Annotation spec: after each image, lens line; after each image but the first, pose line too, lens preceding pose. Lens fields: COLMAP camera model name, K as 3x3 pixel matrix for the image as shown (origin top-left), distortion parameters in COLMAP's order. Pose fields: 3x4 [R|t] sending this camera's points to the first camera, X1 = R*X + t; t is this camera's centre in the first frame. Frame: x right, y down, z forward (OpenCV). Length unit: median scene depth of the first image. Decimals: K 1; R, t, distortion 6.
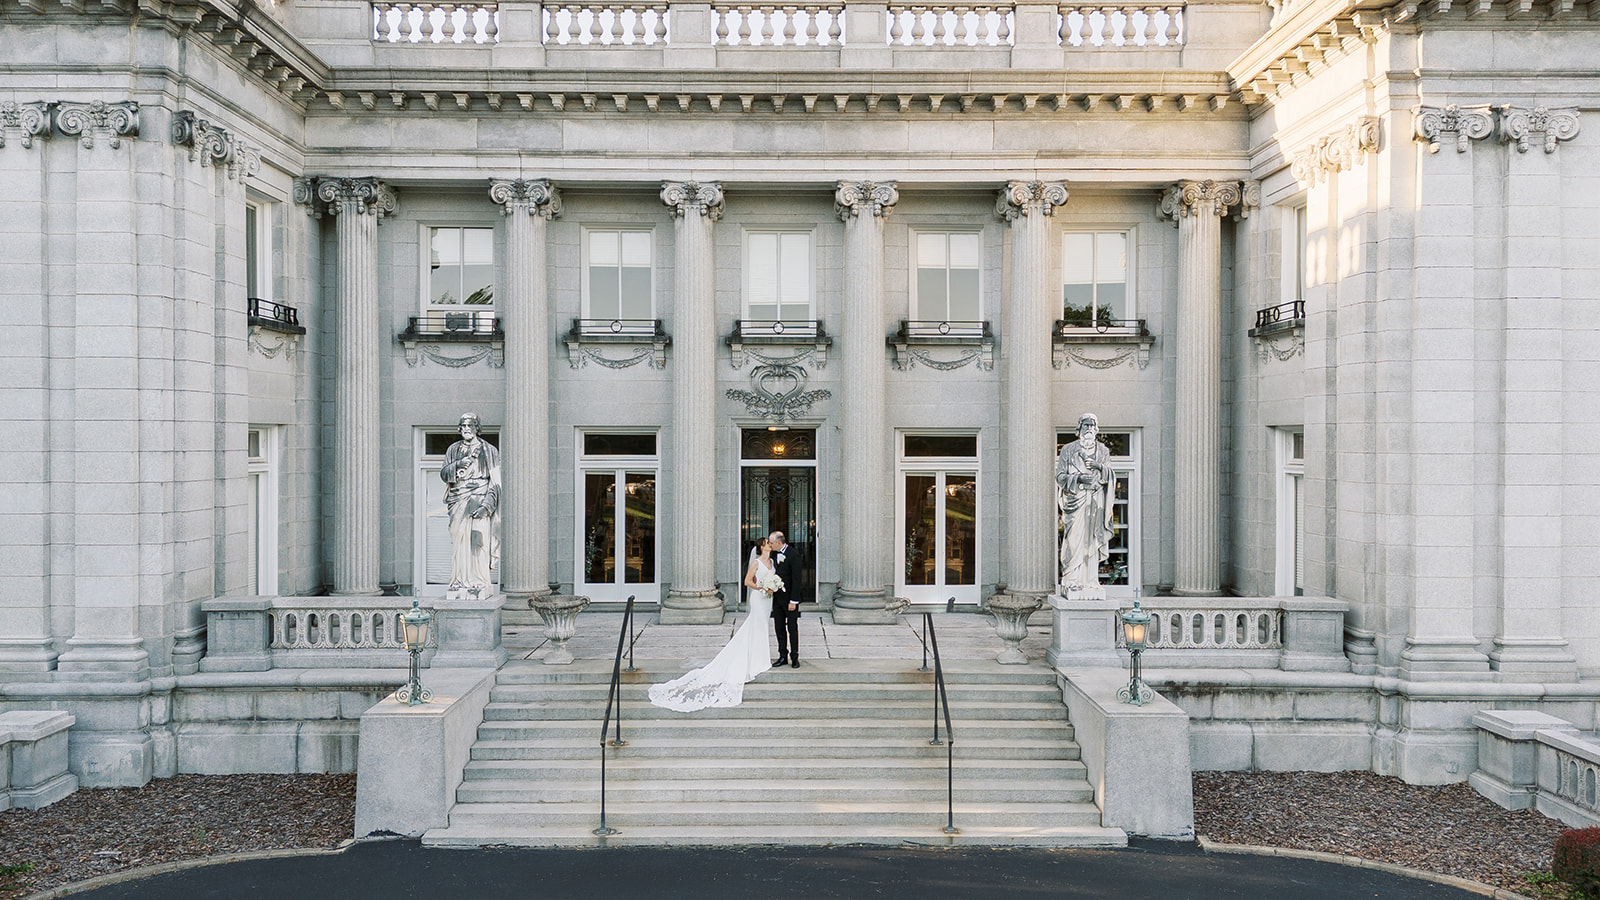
lens RADIAL K [[1147.3, 0, 800.0], [0, 1147.3, 450.0], [0, 0, 1]] dist [0.005502, 0.002466]
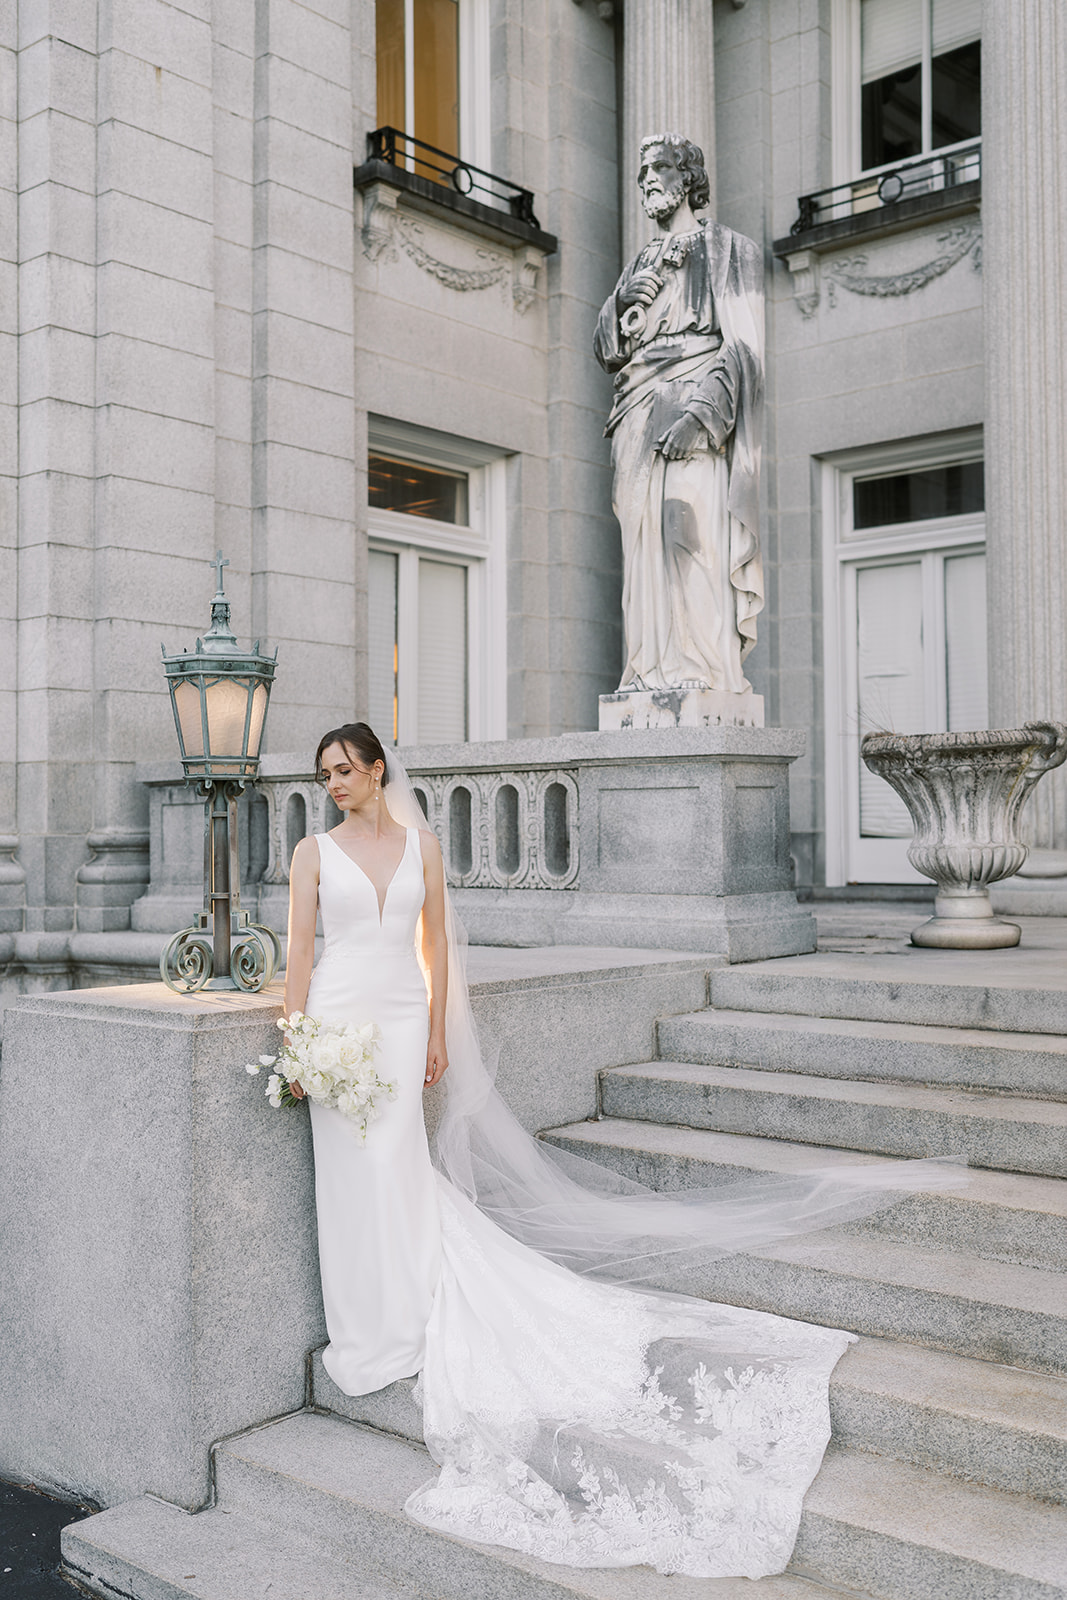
lens RADIAL K [[1629.7, 0, 533.5], [0, 1629.7, 800.0], [0, 0, 1]] dist [-0.018439, 0.005385]
pose [[0.747400, -0.017258, -0.664150, -0.024919], [0.004539, 0.999772, -0.020871, 0.156480], [0.664359, 0.012585, 0.747308, 0.647204]]
